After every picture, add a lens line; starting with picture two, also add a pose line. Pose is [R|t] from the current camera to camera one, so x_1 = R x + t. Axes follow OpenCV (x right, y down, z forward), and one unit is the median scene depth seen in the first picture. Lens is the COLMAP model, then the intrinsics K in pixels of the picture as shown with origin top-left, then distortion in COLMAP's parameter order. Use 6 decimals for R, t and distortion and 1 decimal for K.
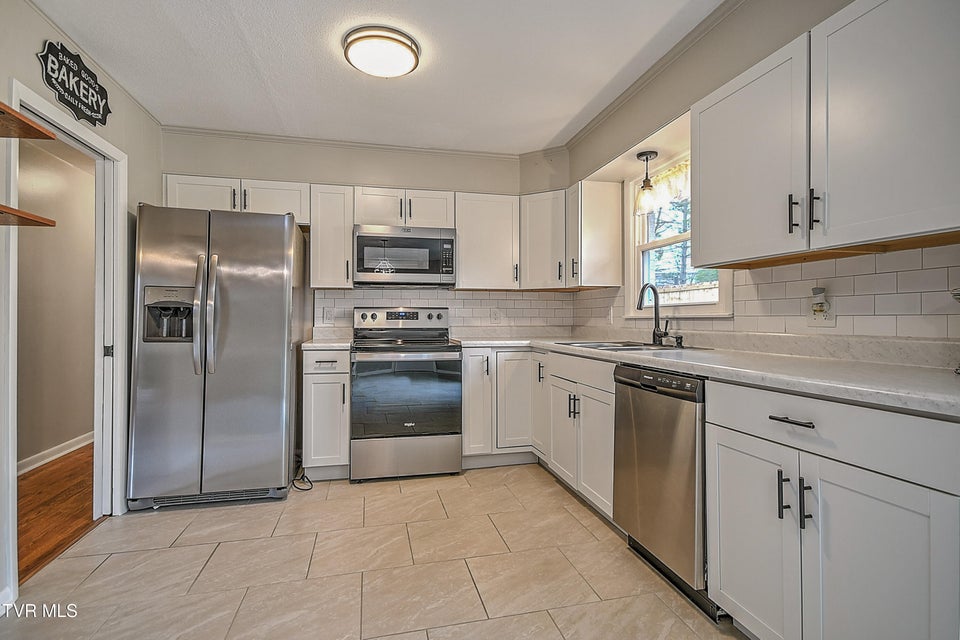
lens RADIAL K [[478.6, 0, 482.7], [0, 478.6, 313.0], [0, 0, 1]] dist [0.025958, 0.000448]
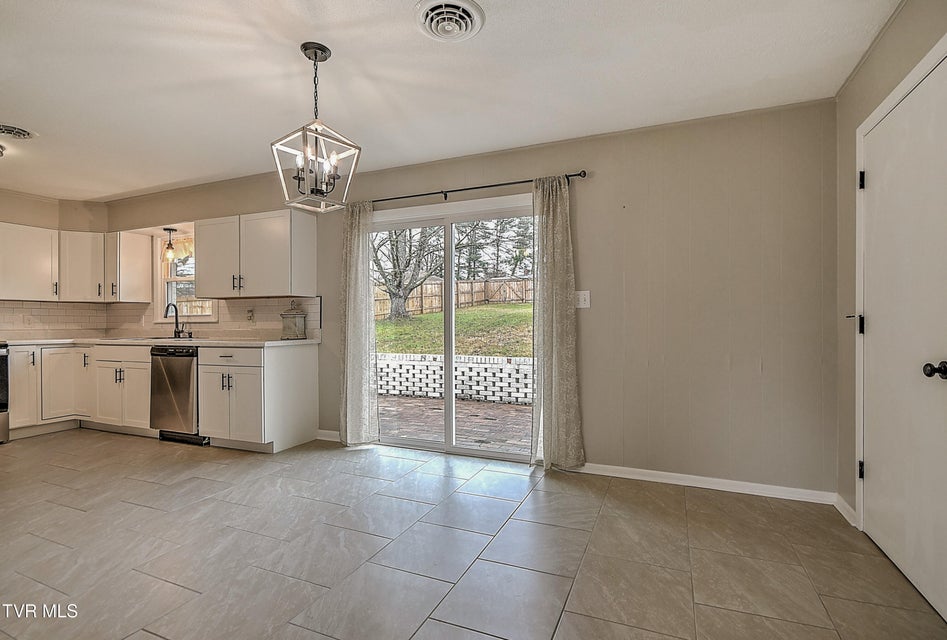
lens RADIAL K [[445.9, 0, 491.0], [0, 445.9, 323.7], [0, 0, 1]] dist [-0.001683, -0.004142]
pose [[0.577302, -0.004117, 0.816521, -0.280609], [-0.004617, 0.999955, 0.008306, -0.003922], [-0.816518, -0.008565, 0.577257, -0.813670]]
